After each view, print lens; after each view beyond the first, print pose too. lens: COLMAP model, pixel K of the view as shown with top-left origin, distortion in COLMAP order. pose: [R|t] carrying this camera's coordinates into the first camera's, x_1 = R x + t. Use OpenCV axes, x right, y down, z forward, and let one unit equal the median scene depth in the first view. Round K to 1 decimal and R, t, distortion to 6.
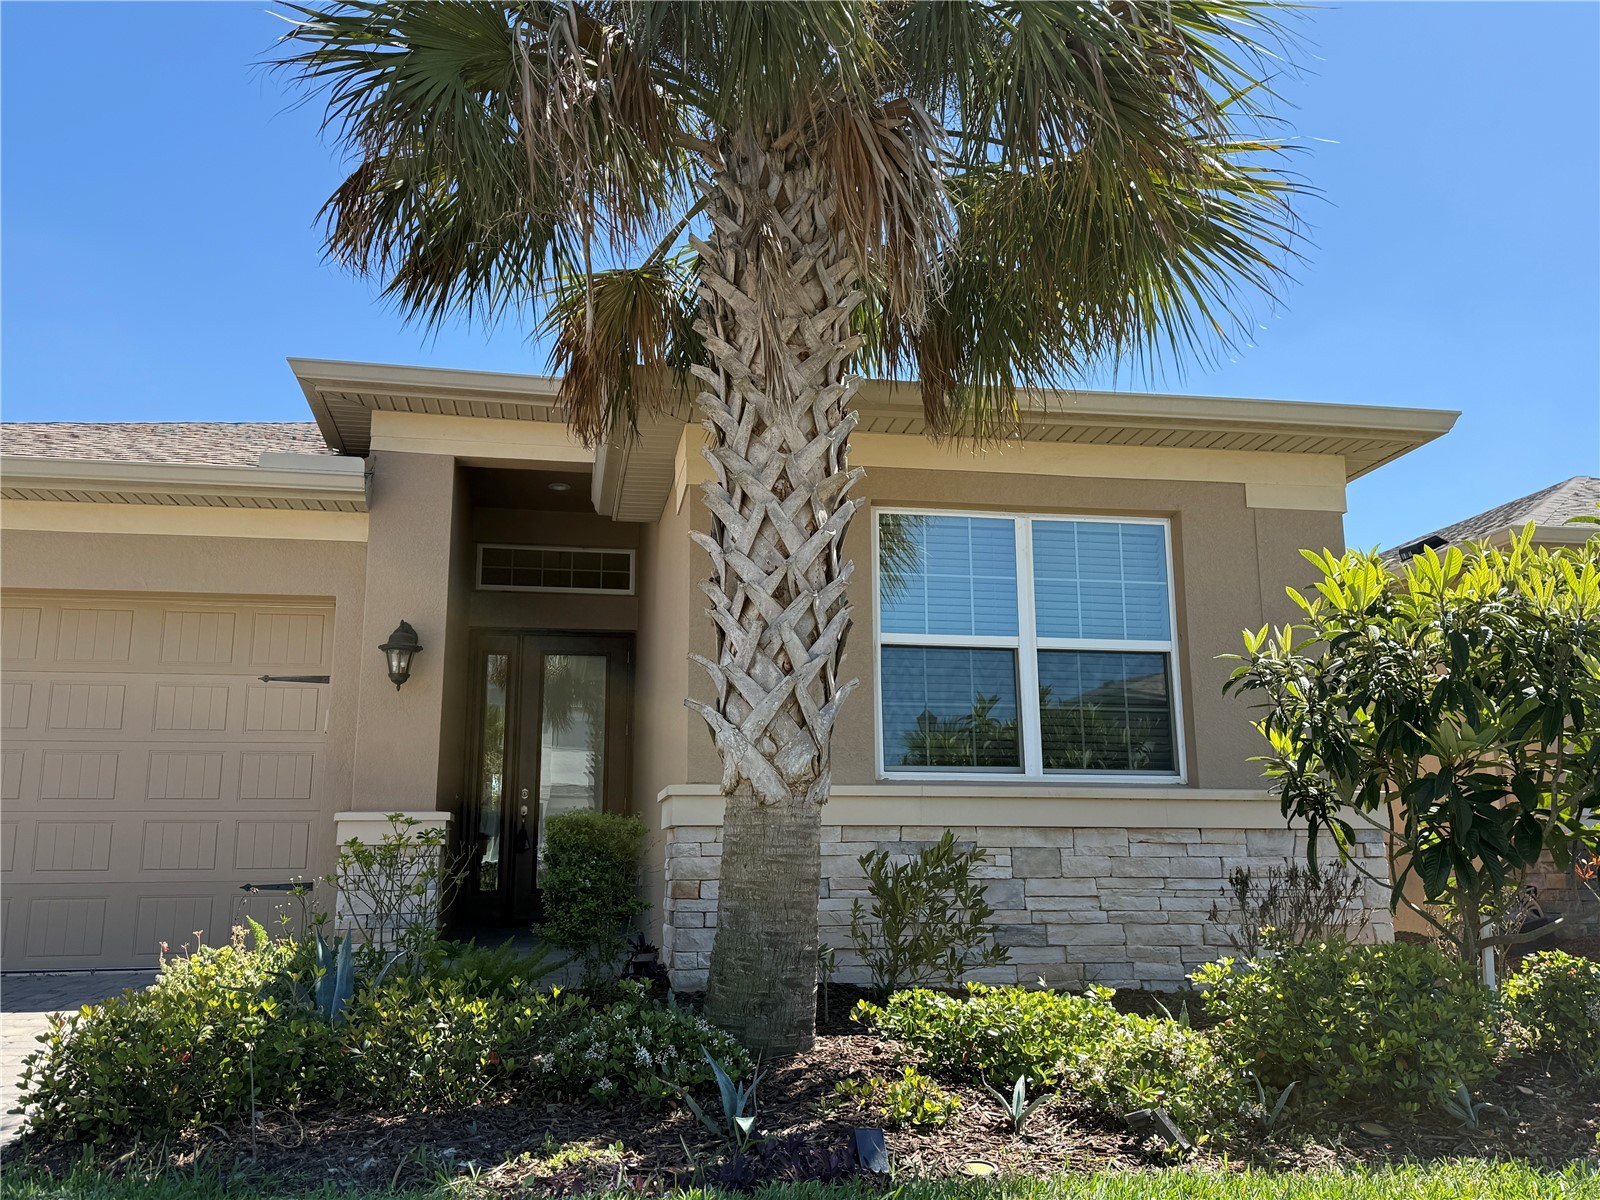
lens RADIAL K [[1327.0, 0, 799.4], [0, 1327.0, 598.2], [0, 0, 1]] dist [0.085899, -0.101526]
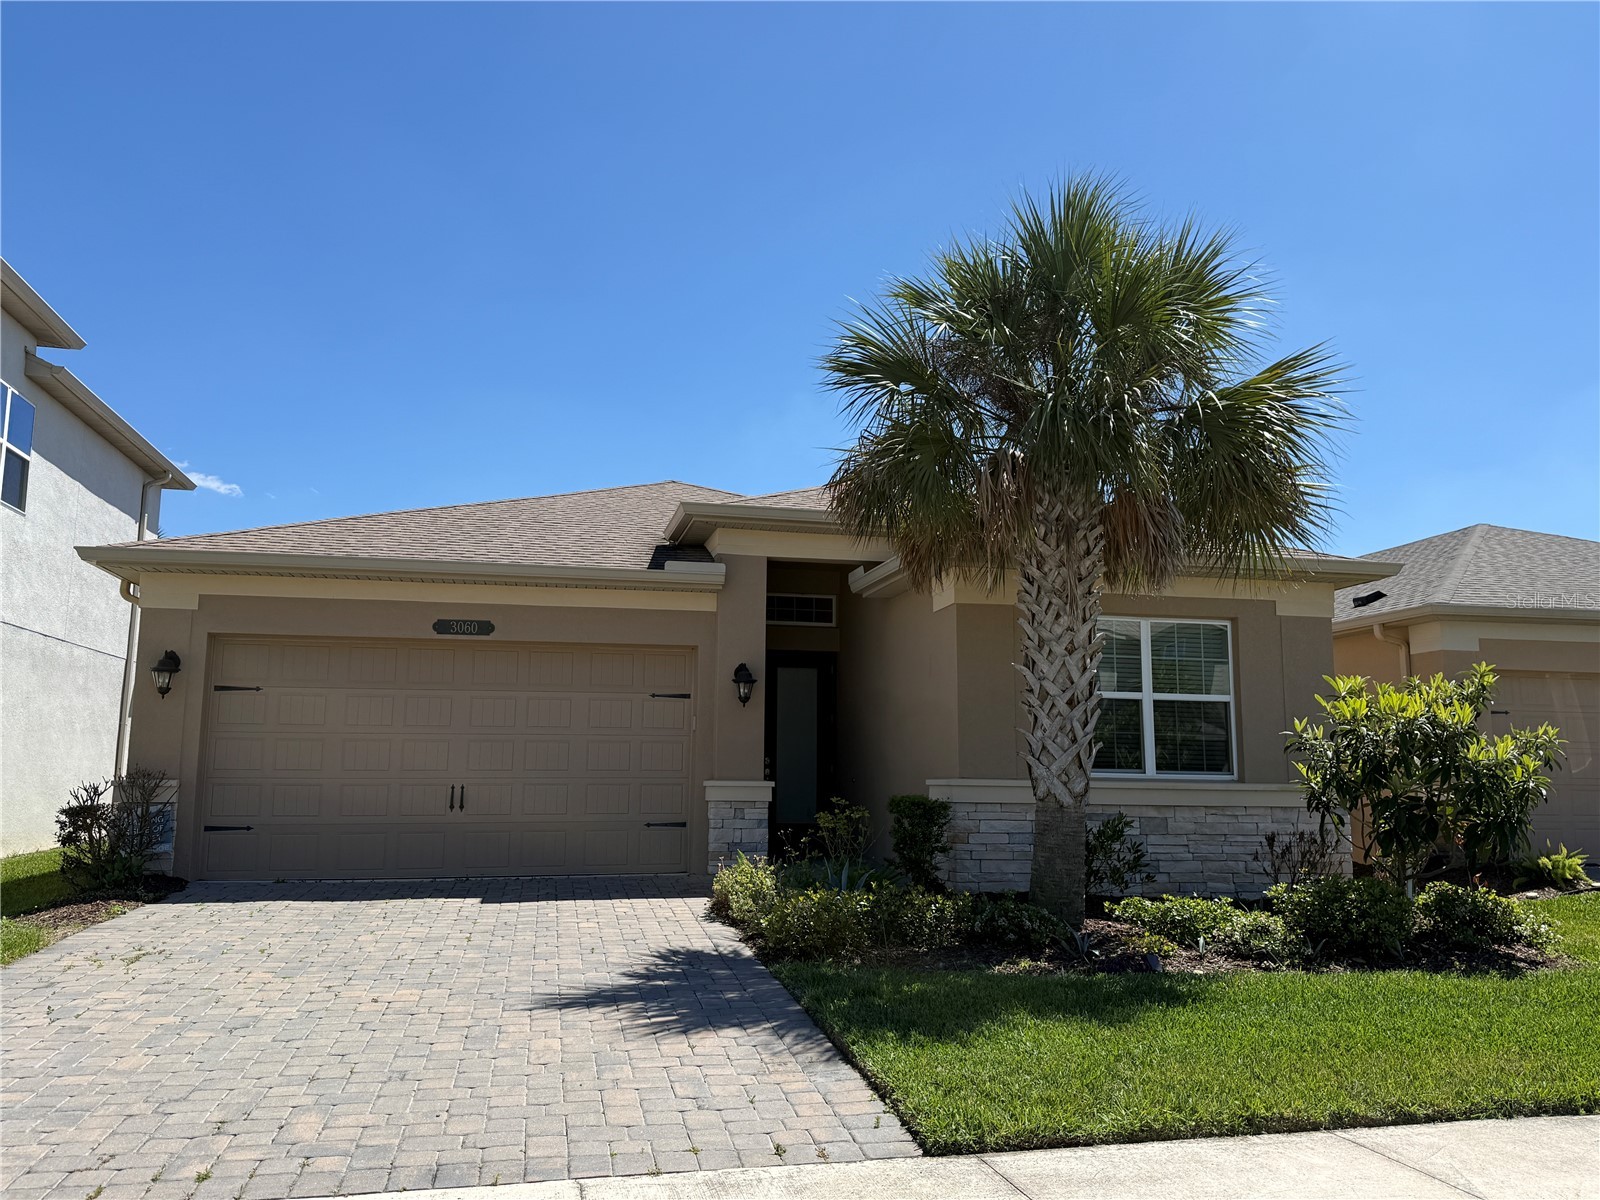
lens RADIAL K [[1264.5, 0, 794.8], [0, 1264.5, 593.6], [0, 0, 1]] dist [0.068796, -0.058532]
pose [[0.999483, 0.019111, 0.025845, -0.468673], [-0.020485, 0.998331, 0.054004, -0.254586], [-0.024770, -0.054506, 0.998206, -0.872450]]
